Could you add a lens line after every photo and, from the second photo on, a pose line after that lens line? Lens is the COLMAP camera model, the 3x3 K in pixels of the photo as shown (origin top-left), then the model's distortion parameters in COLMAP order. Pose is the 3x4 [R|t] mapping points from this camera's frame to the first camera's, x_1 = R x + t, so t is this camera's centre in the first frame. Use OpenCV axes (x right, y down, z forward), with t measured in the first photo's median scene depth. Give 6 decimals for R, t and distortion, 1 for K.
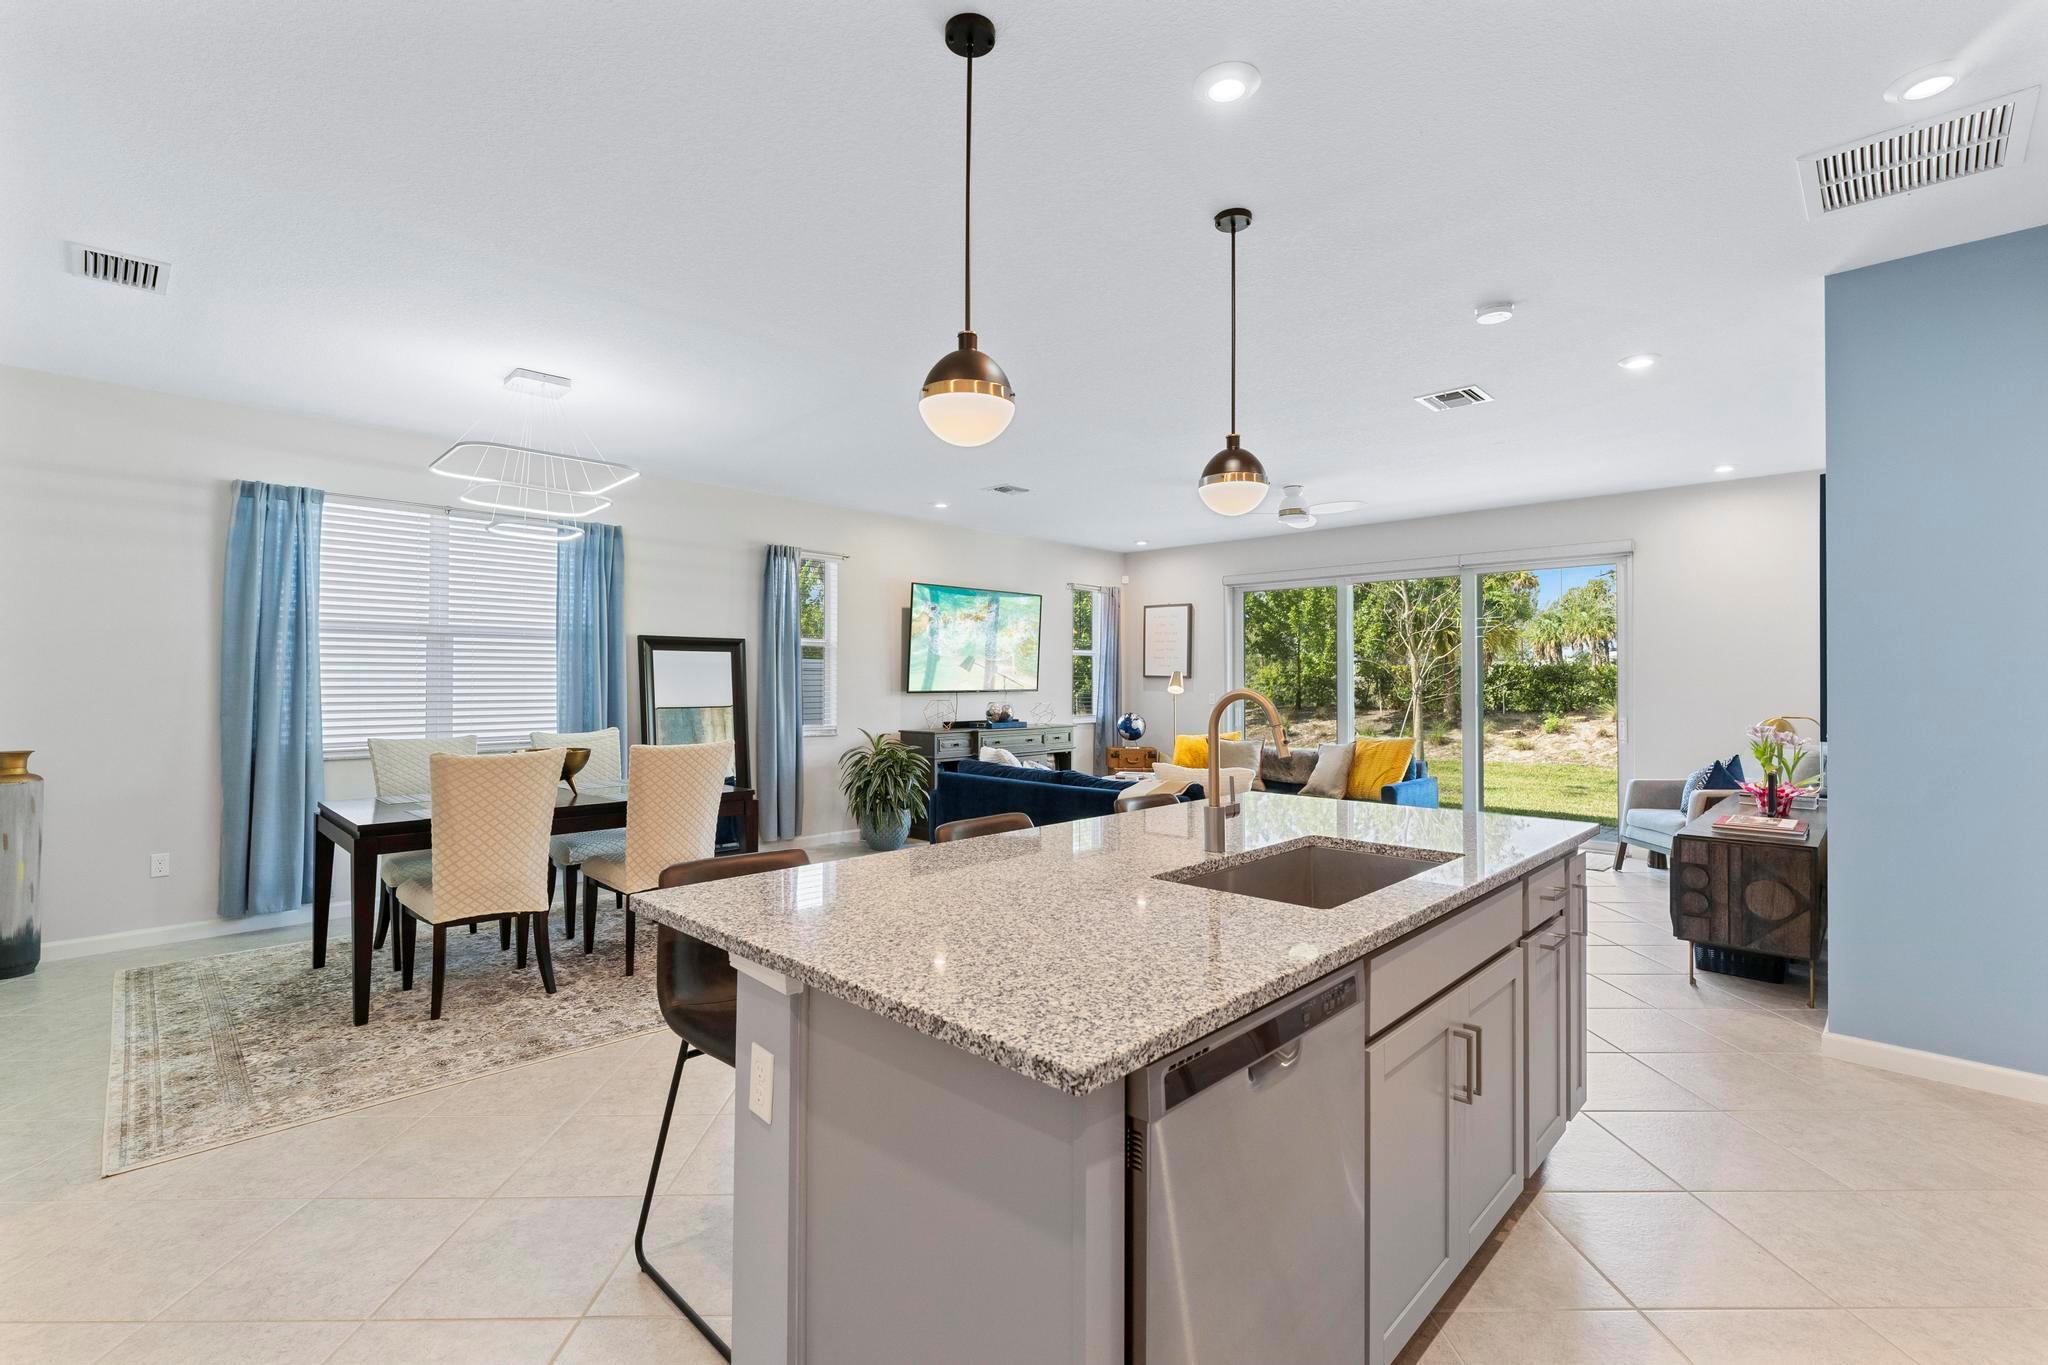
lens RADIAL K [[892.6, 0, 1026.4], [0, 892.6, 672.9], [0, 0, 1]] dist [-0.004991, -0.000126]
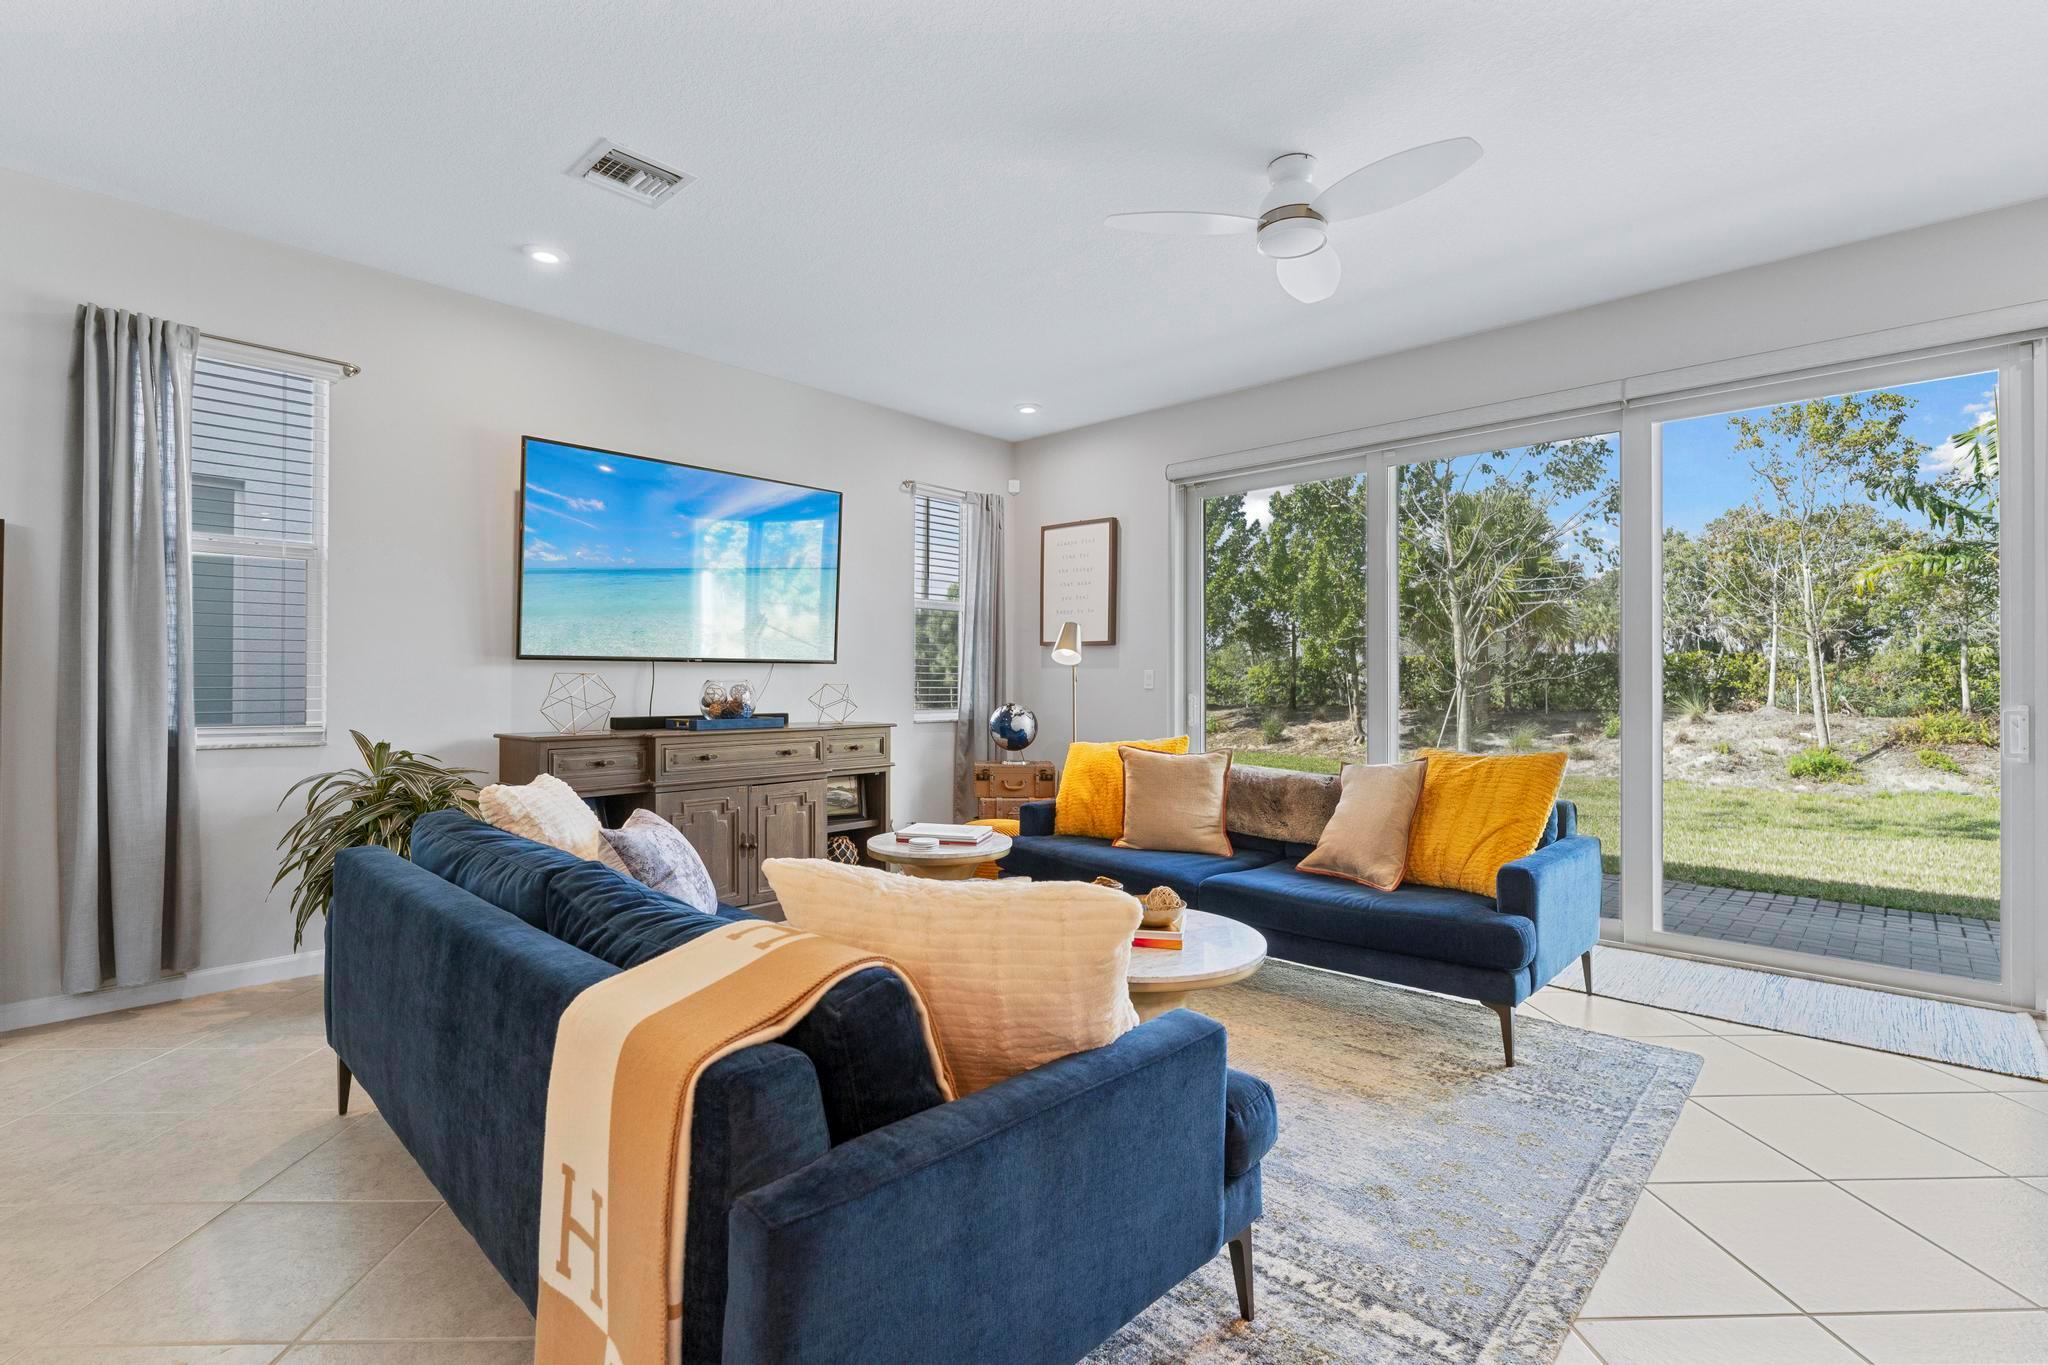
lens RADIAL K [[916.1, 0, 1021.3], [0, 916.1, 688.1], [0, 0, 1]] dist [0.001998, -0.000129]
pose [[0.999968, 0.000140, 0.008058, 0.128051], [-0.000252, 0.999903, 0.013892, 0.028046], [-0.008055, -0.013894, 0.999871, 0.430762]]
